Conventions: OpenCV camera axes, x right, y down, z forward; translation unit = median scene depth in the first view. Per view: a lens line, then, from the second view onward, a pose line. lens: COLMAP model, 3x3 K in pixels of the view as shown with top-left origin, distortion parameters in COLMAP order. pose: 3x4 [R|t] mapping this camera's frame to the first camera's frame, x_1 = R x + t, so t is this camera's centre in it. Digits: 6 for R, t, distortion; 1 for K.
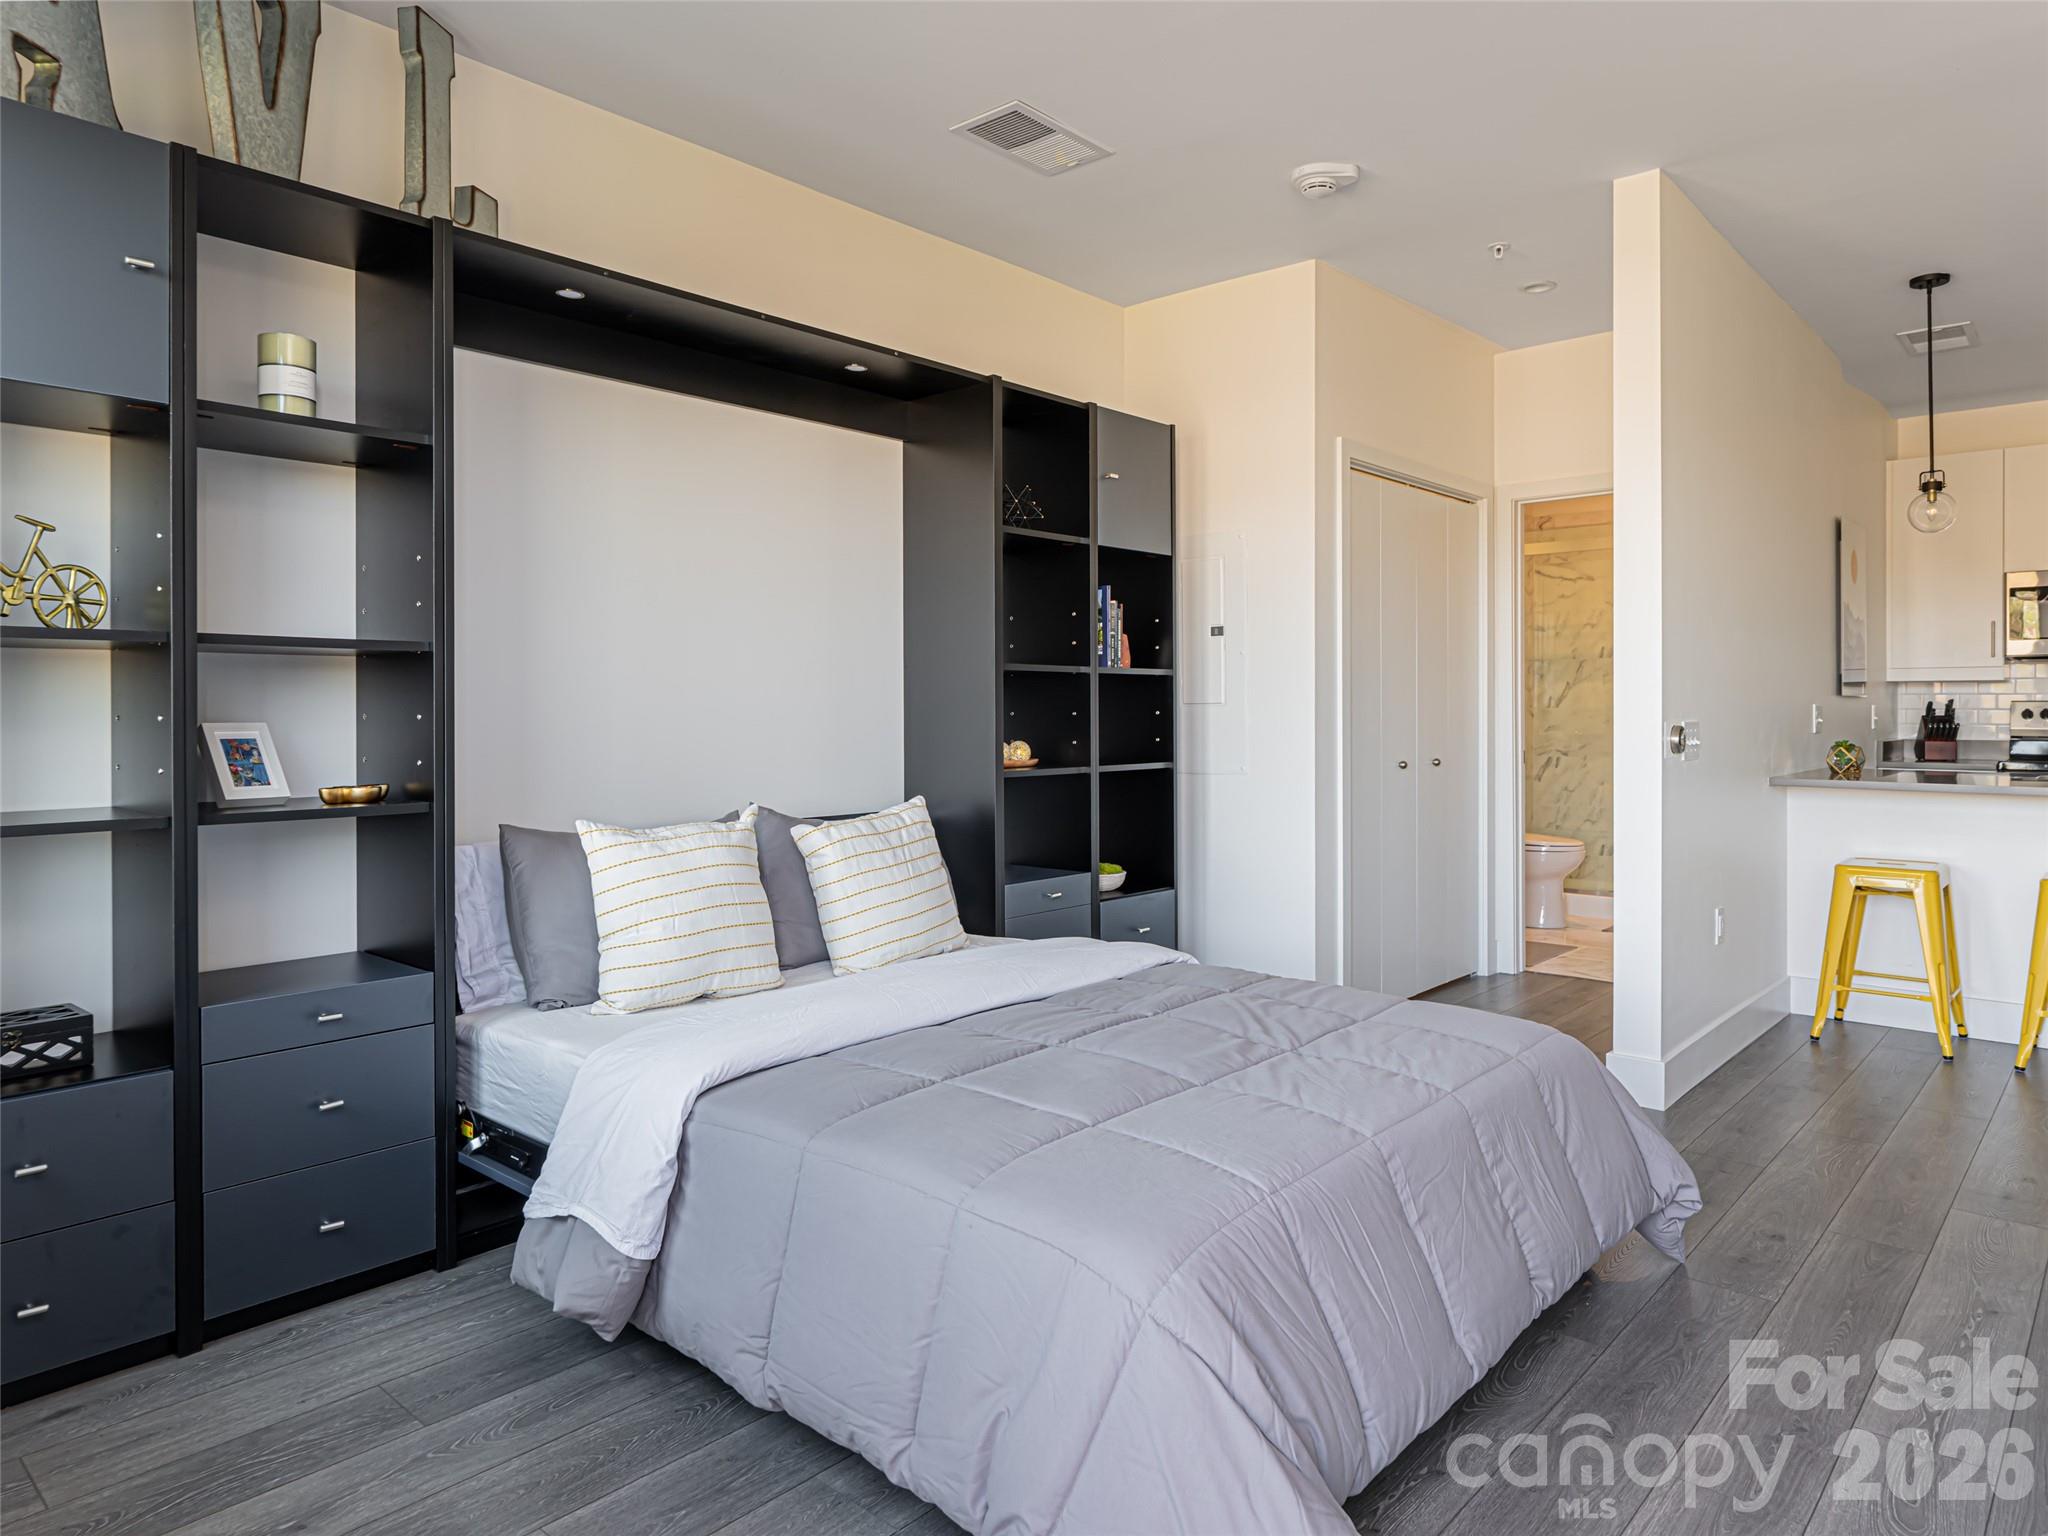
lens RADIAL K [[1259.5, 0, 1011.4], [0, 1259.5, 734.0], [0, 0, 1]] dist [-0.005665, -0.000114]
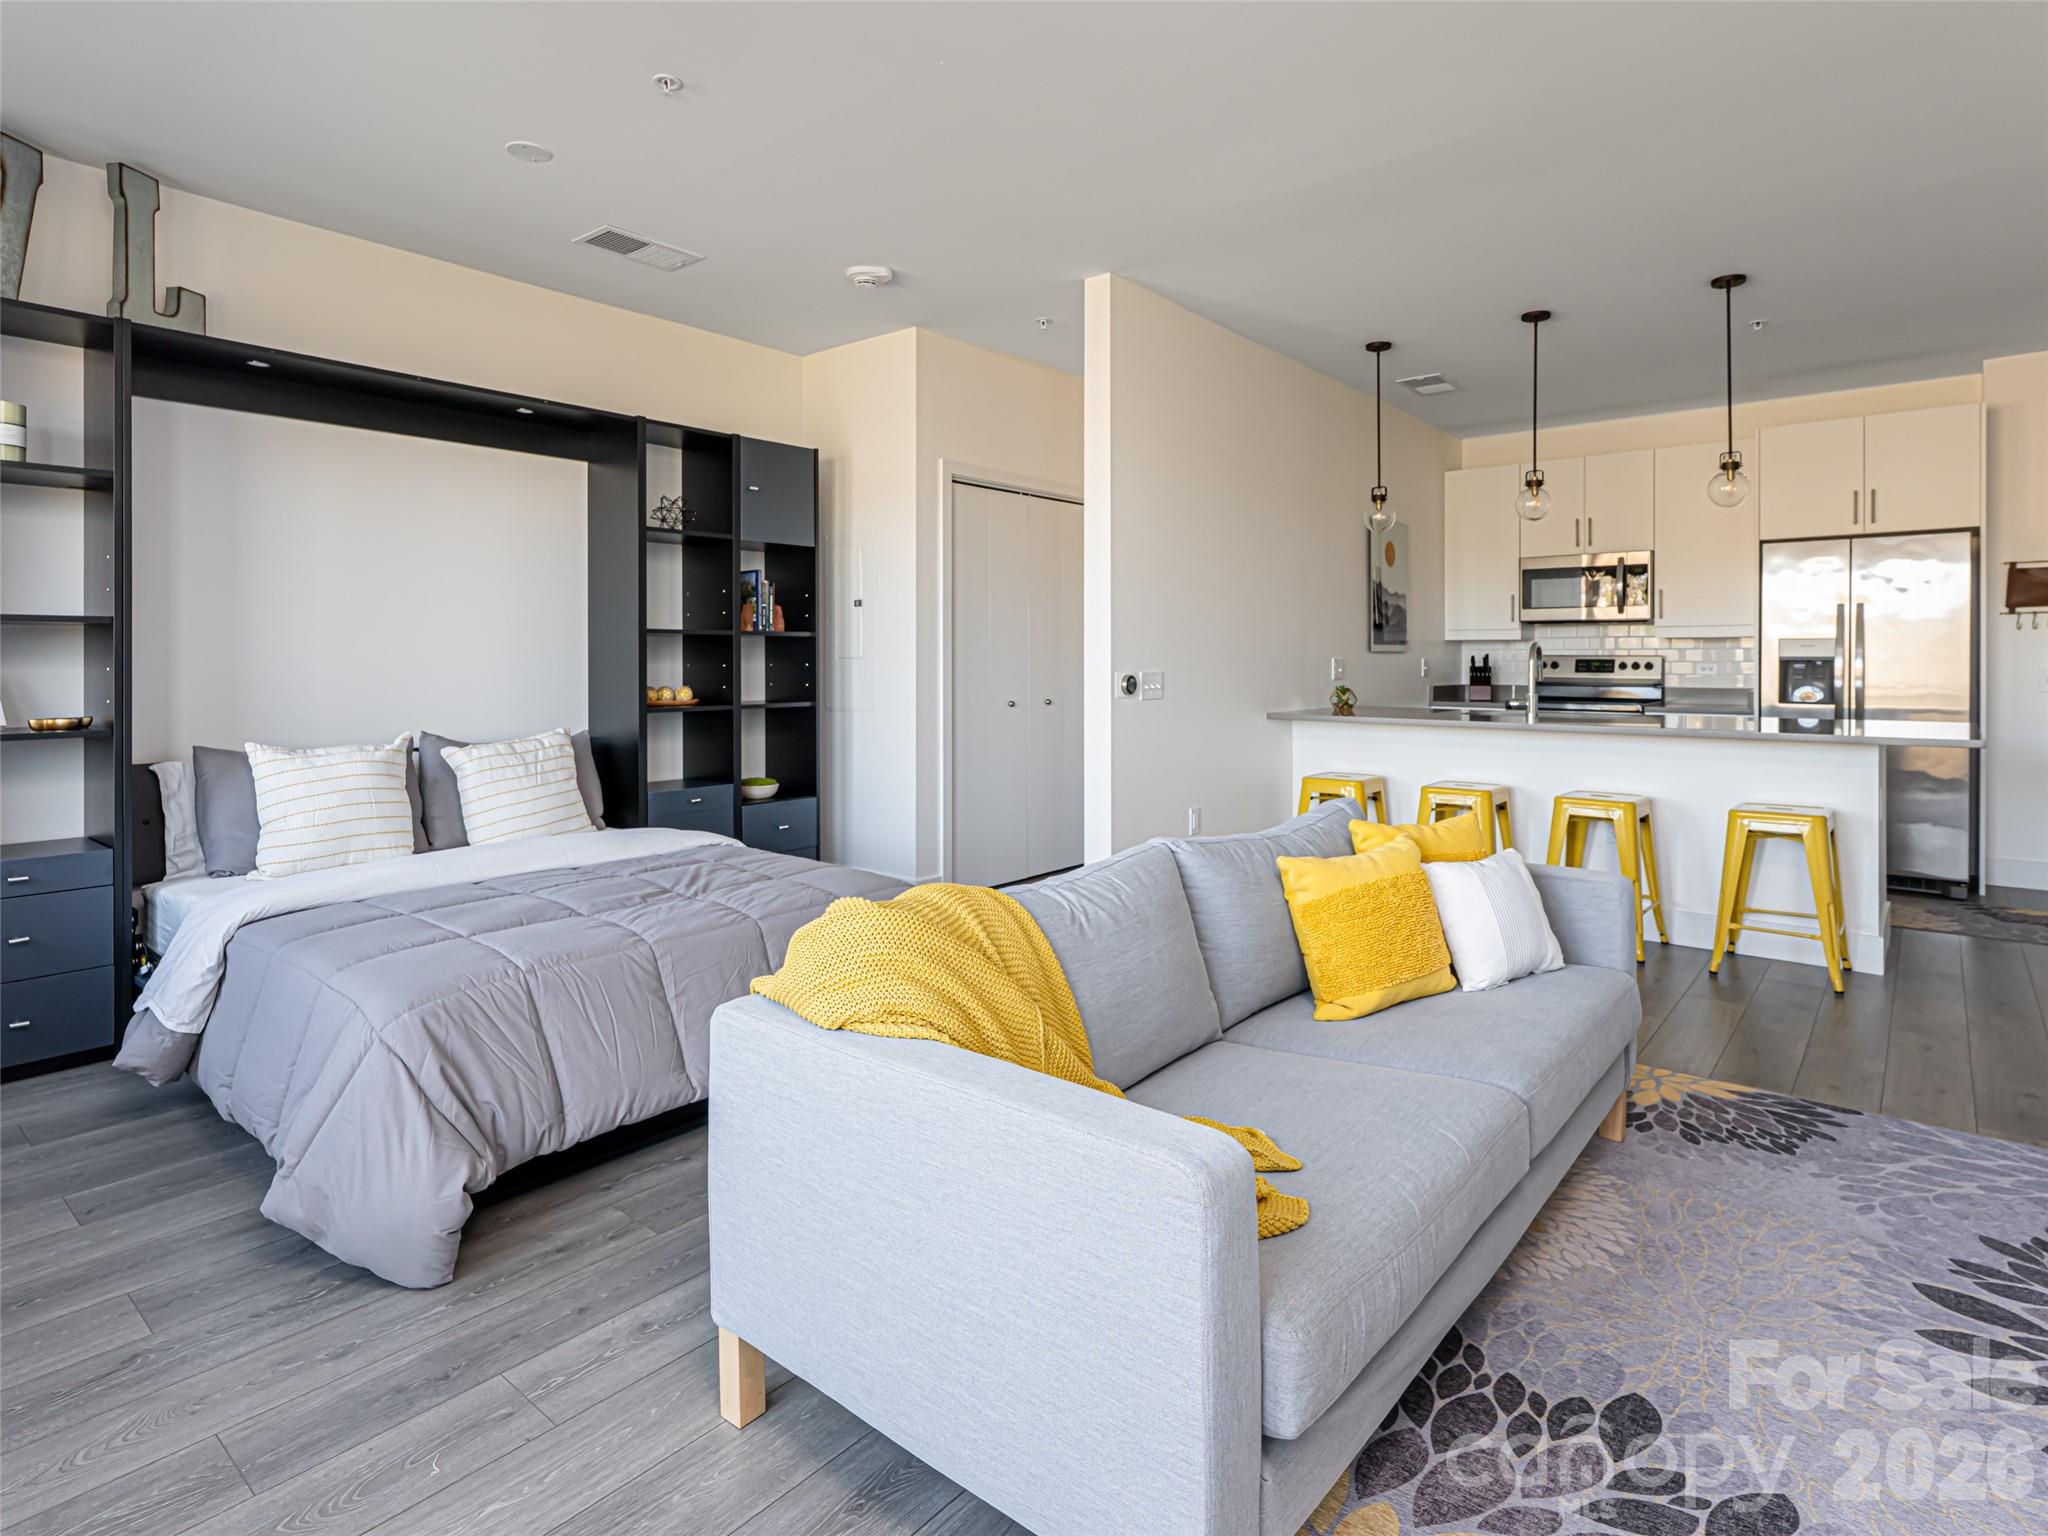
lens RADIAL K [[1081.5, 0, 1023.0], [0, 1081.5, 675.2], [0, 0, 1]] dist [-0.006789, 0.006168]
pose [[0.999308, 0.000701, 0.037177, 0.406429], [-0.000578, 0.999994, -0.003325, -0.002874], [-0.037179, 0.003301, 0.999303, -0.200745]]
